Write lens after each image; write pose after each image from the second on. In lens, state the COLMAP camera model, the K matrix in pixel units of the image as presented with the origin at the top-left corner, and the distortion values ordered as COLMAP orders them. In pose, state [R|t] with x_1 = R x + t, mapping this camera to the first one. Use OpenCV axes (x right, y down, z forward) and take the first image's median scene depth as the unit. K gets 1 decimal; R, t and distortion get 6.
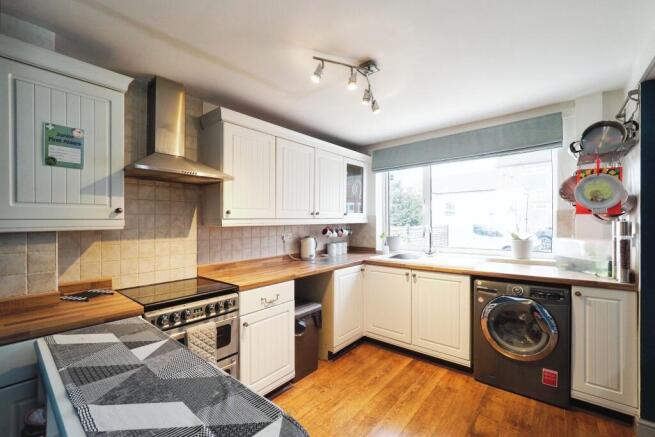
lens RADIAL K [[275.1, 0, 326.6], [0, 275.1, 220.1], [0, 0, 1]] dist [-0.012936, -0.000585]
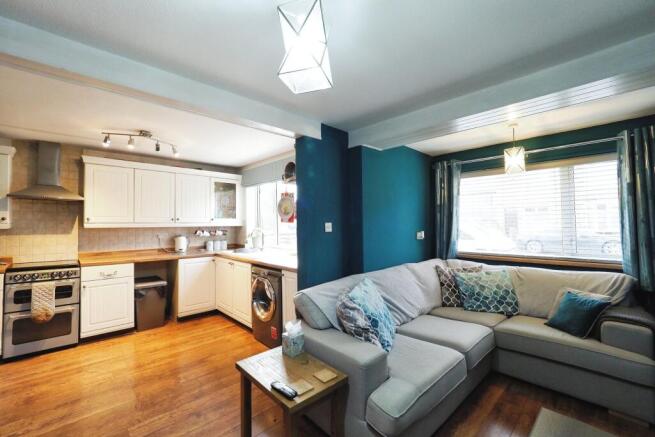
lens RADIAL K [[275.1, 0, 328.0], [0, 275.1, 218.9], [0, 0, 1]] dist [-0.012936, -0.000585]
pose [[0.994274, 0.004232, -0.106775, 1.088476], [-0.005679, 0.999896, -0.013252, -0.014451], [0.106708, 0.013783, 0.994195, -0.394254]]
